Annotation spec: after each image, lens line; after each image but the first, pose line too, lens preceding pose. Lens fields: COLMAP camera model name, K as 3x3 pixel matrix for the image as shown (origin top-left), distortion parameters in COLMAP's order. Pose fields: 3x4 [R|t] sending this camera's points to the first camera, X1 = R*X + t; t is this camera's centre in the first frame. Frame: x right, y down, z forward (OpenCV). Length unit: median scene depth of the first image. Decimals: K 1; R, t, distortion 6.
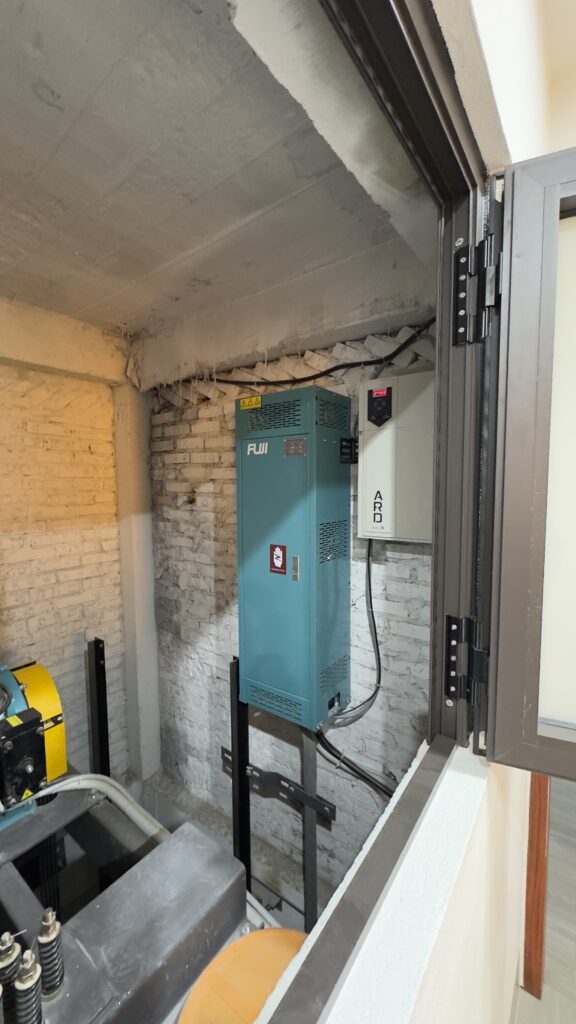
lens RADIAL K [[408.3, 0, 287.0], [0, 408.3, 511.6], [0, 0, 1]] dist [-0.000501, -0.000105]
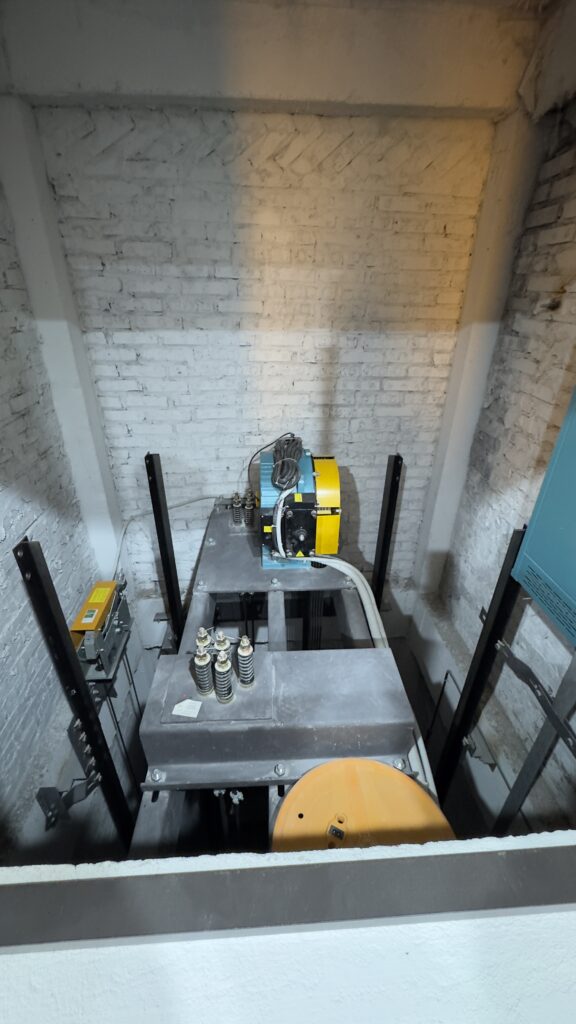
lens RADIAL K [[408.3, 0, 287.0], [0, 408.3, 511.6], [0, 0, 1]] dist [-0.000501, -0.000105]
pose [[0.640311, 0.379364, -0.667896, 0.074019], [-0.071820, 0.895285, 0.439666, 0.014874], [0.764751, -0.233555, 0.600507, 0.144510]]
